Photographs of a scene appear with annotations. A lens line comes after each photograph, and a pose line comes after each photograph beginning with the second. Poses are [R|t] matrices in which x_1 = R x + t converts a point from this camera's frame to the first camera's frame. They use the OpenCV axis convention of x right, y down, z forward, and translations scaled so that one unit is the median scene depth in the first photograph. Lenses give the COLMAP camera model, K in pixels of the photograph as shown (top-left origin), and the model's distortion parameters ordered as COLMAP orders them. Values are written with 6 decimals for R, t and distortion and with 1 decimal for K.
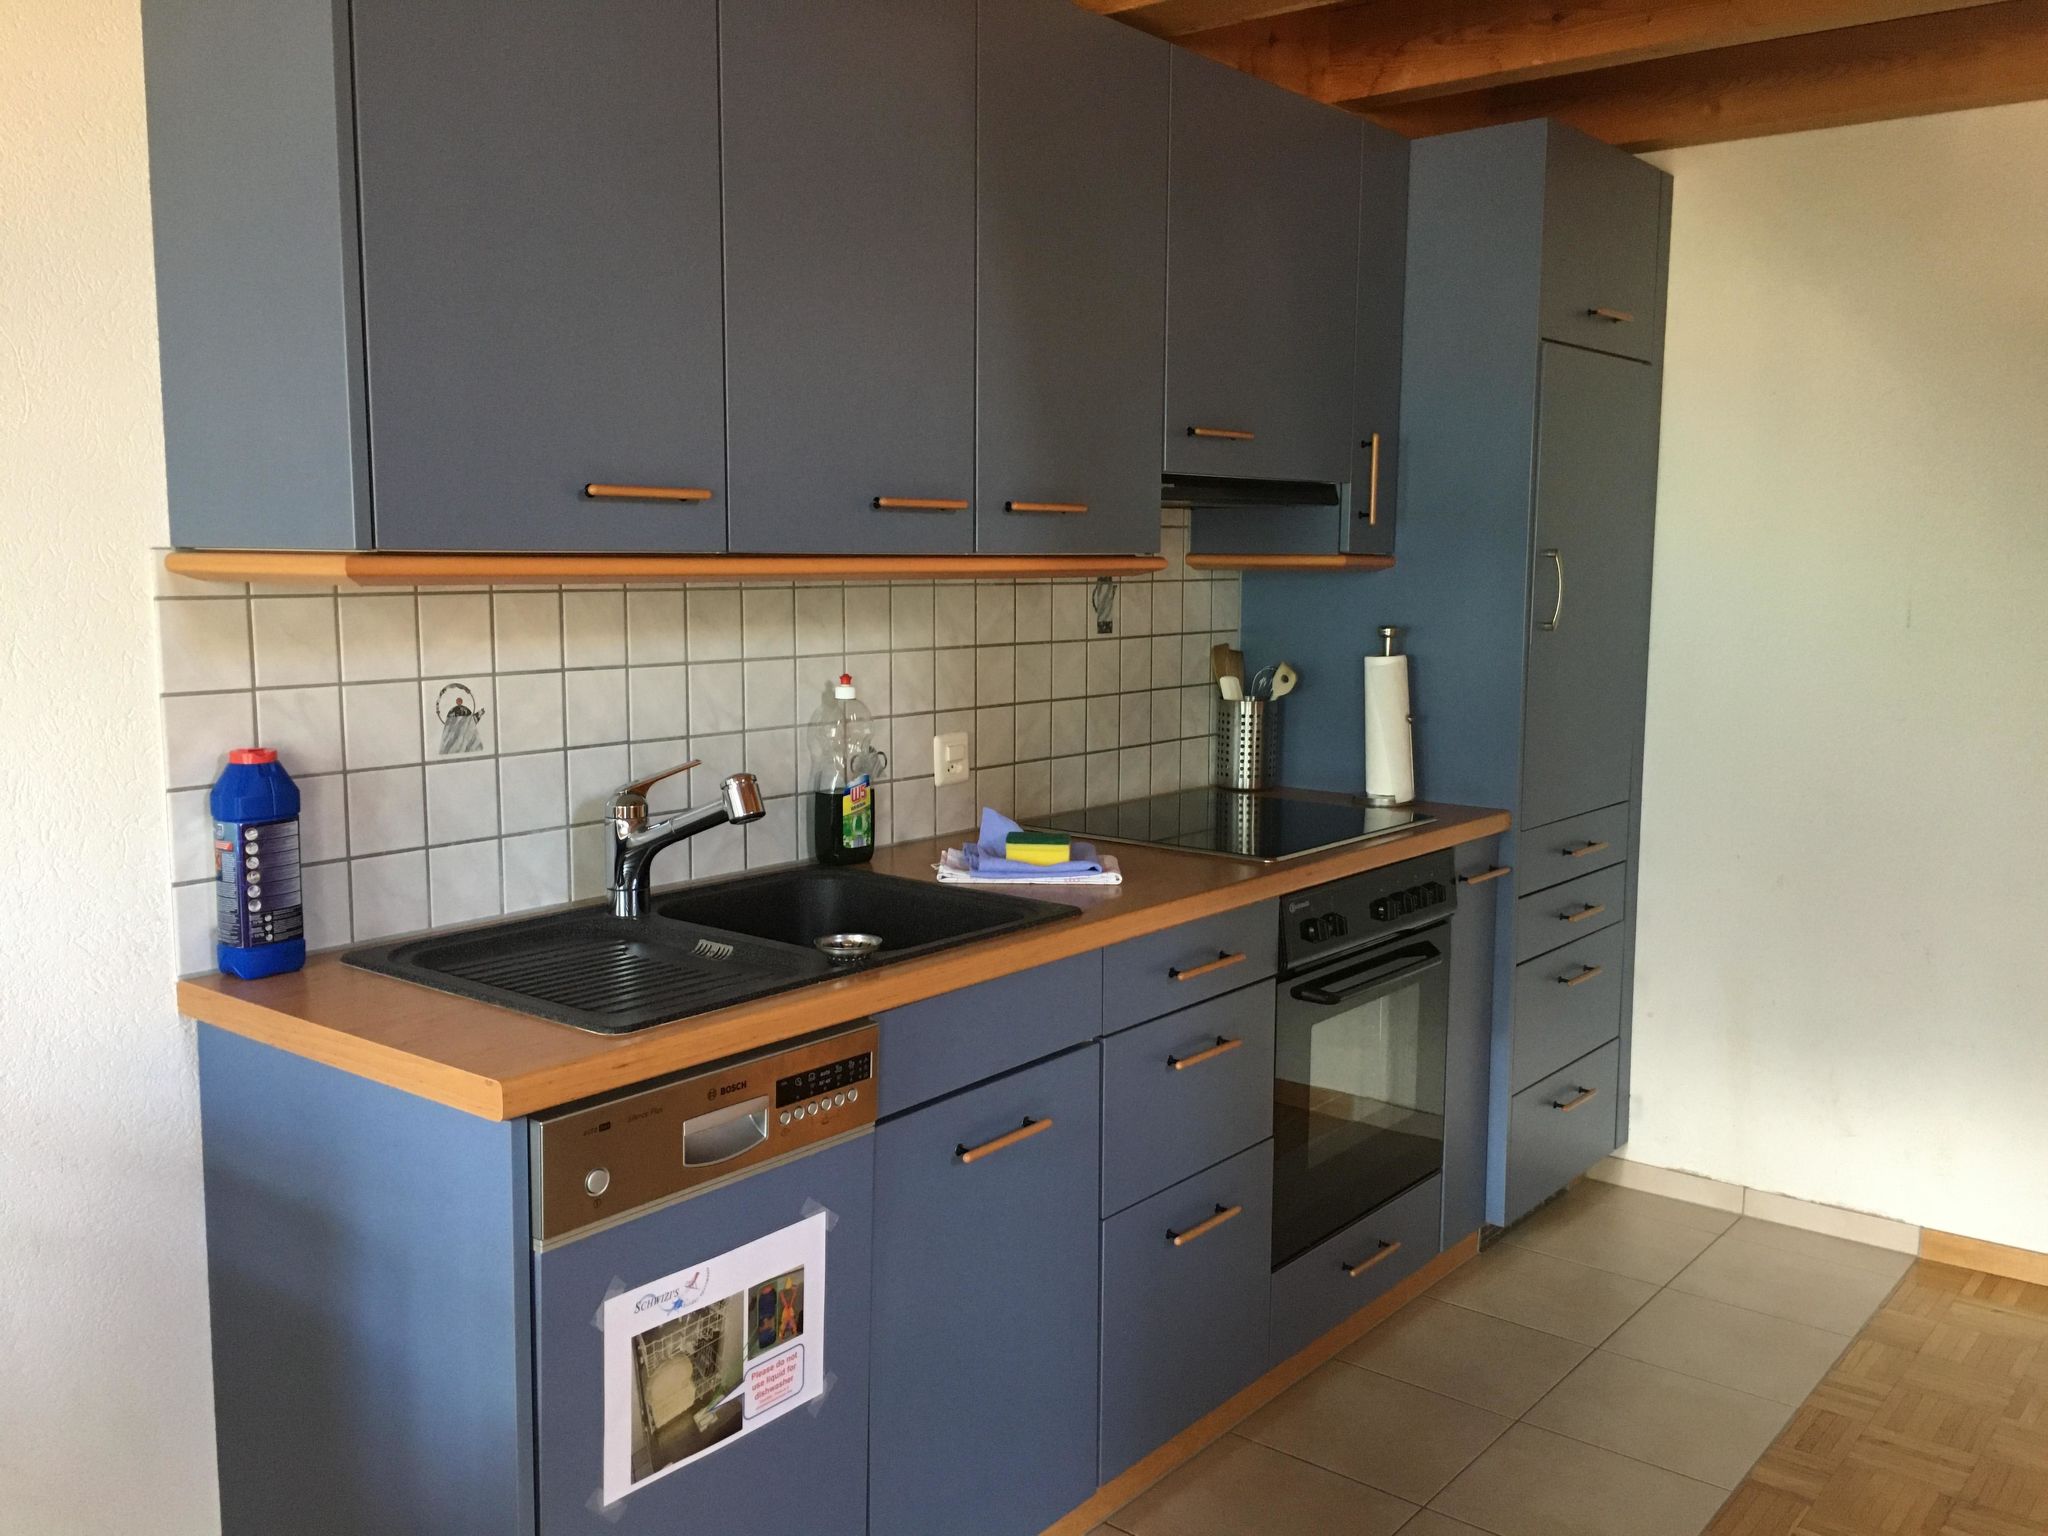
lens RADIAL K [[1749.6, 0, 1026.8], [0, 1749.6, 757.6], [0, 0, 1]] dist [0.059858, -0.072863]
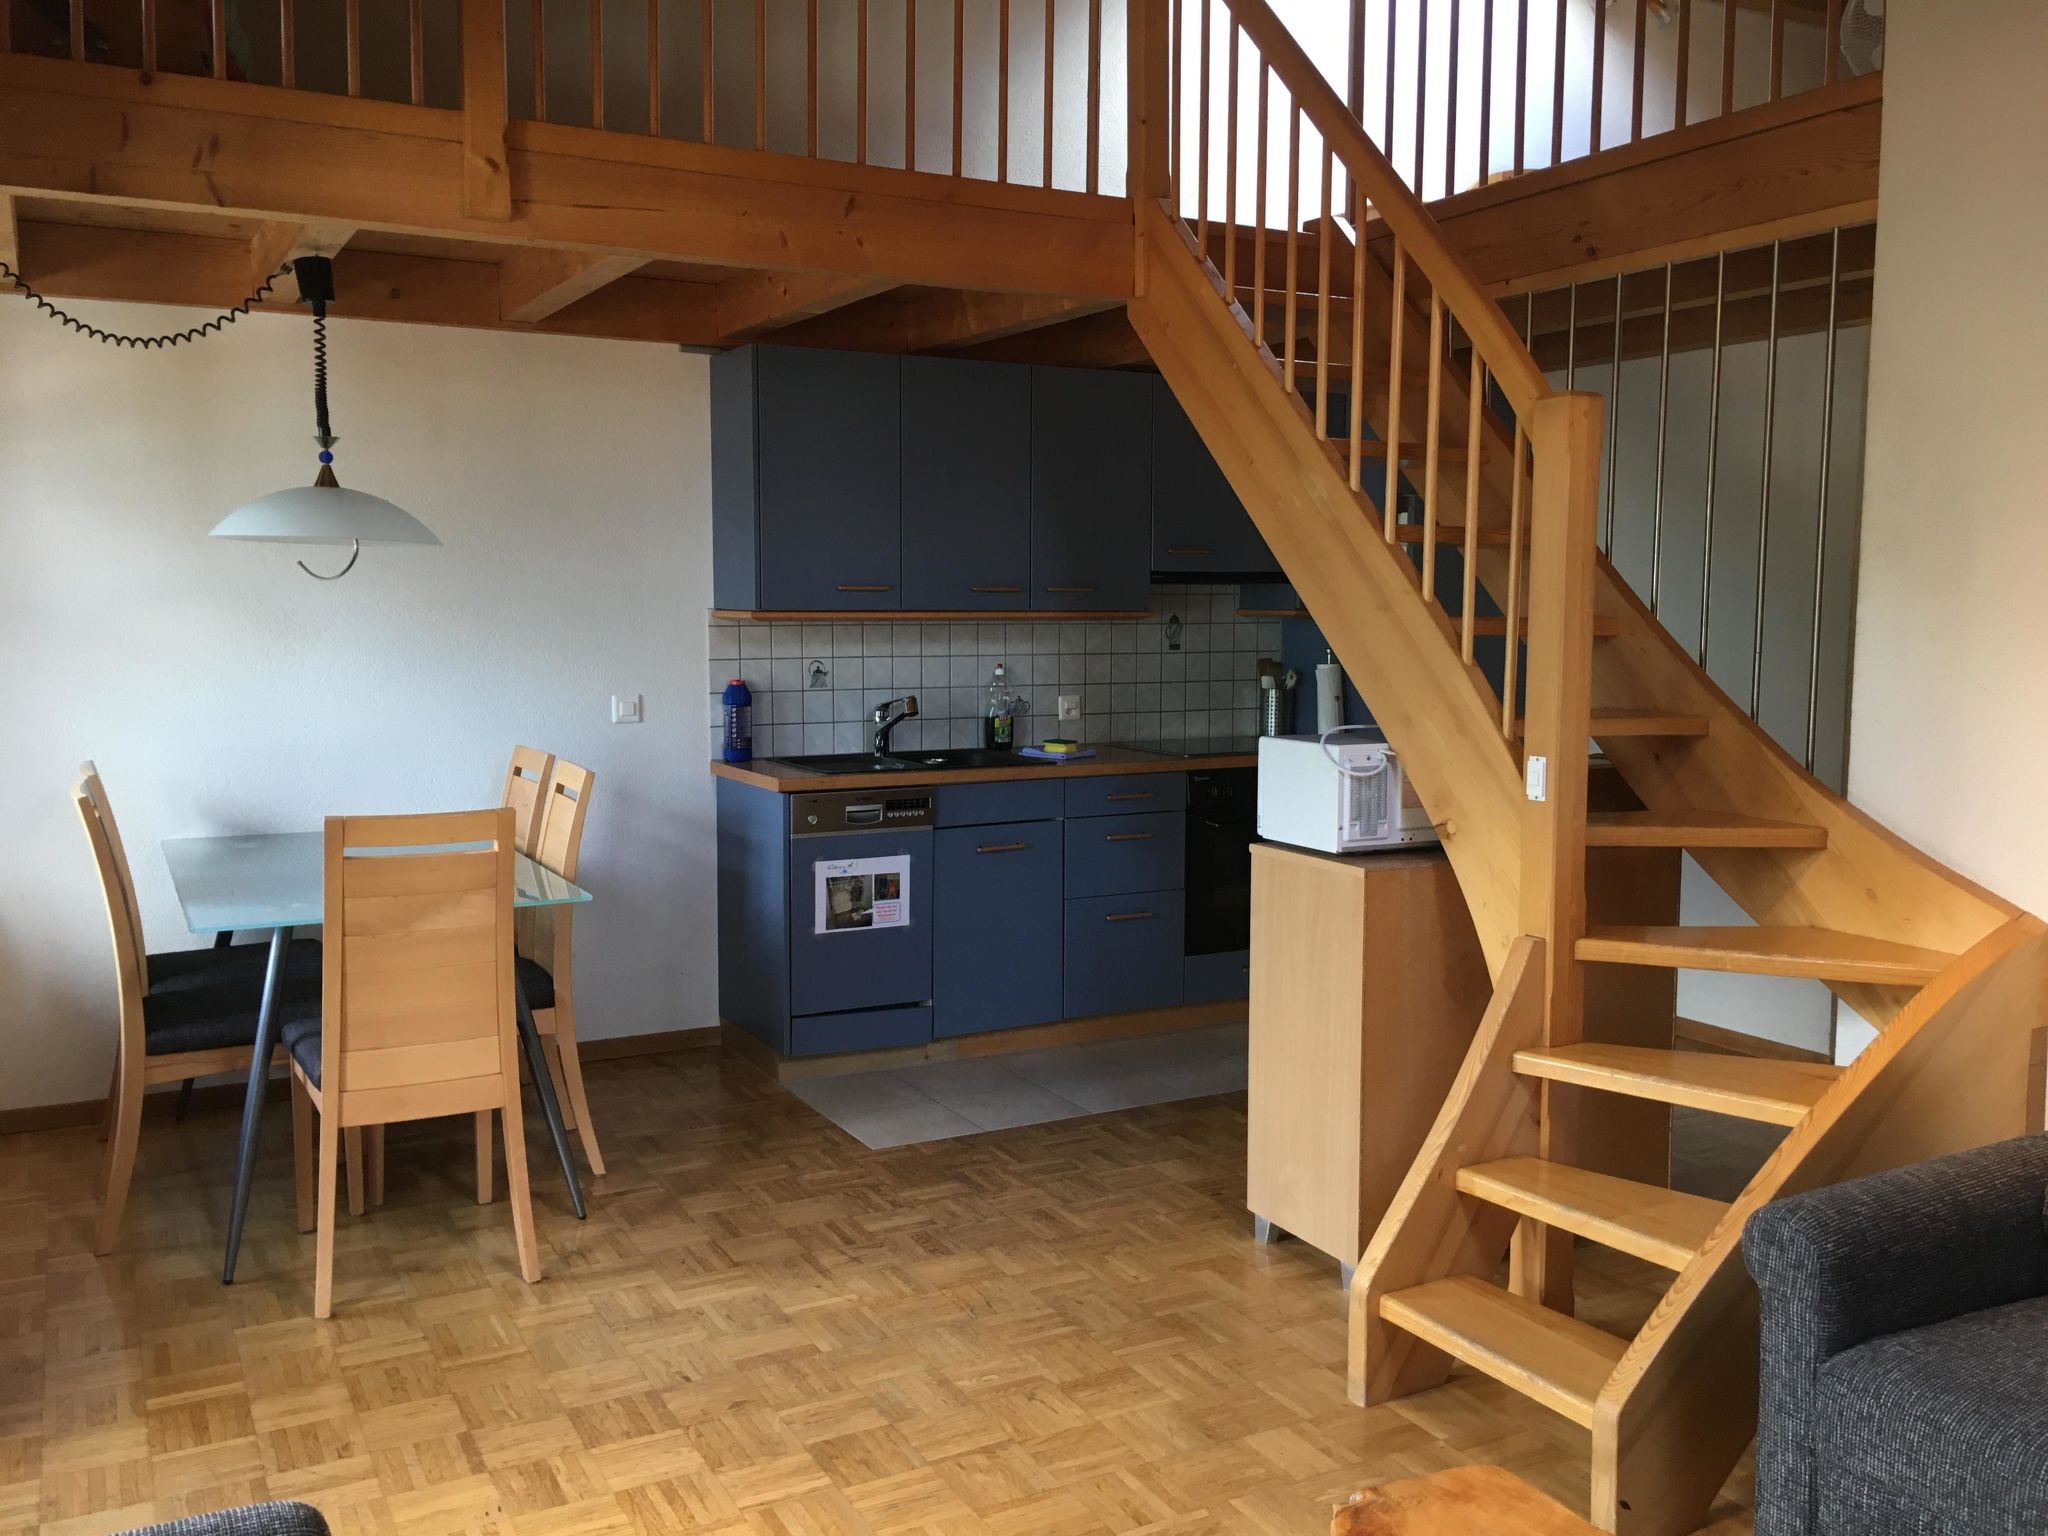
lens RADIAL K [[1749.6, 0, 1012.7], [0, 1749.6, 771.8], [0, 0, 1]] dist [0.059858, -0.072863]
pose [[0.918864, 0.036429, -0.392889, 1.031408], [-0.044209, 0.998964, -0.010767, 0.146999], [0.392089, 0.027263, 0.919523, -1.343073]]
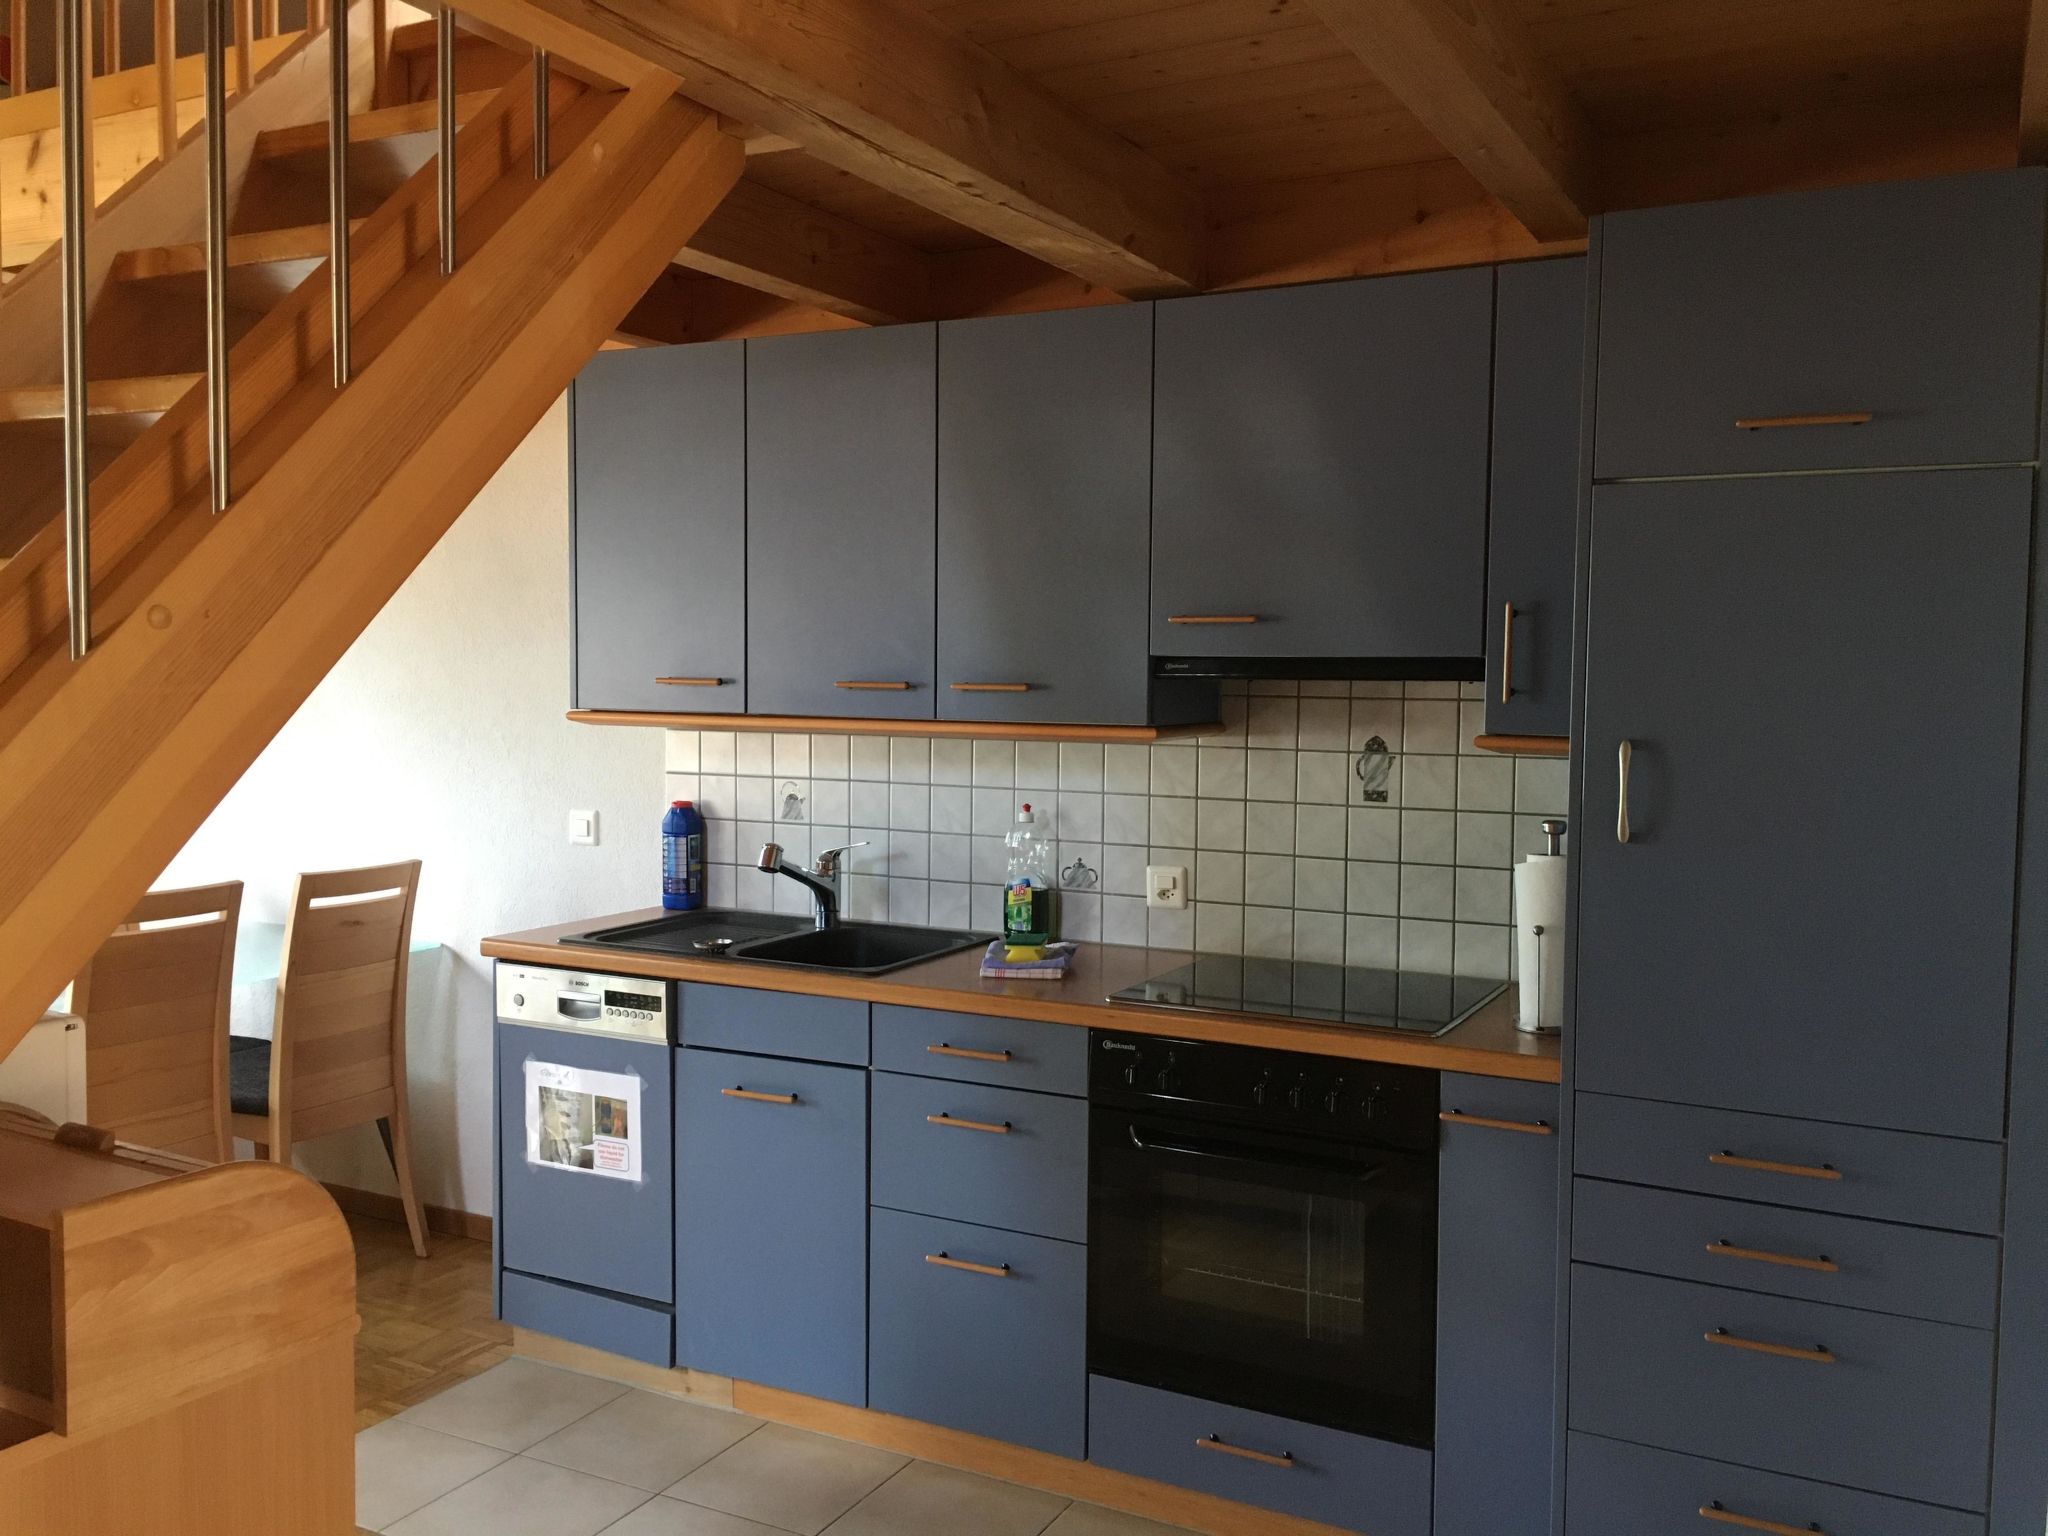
lens RADIAL K [[1749.6, 0, 1004.7], [0, 1749.6, 756.8], [0, 0, 1]] dist [0.059858, -0.072863]
pose [[0.184831, 0.048178, -0.981589, 1.636052], [-0.126074, 0.991707, 0.024935, -0.153301], [0.974650, 0.119144, 0.189373, 0.943901]]
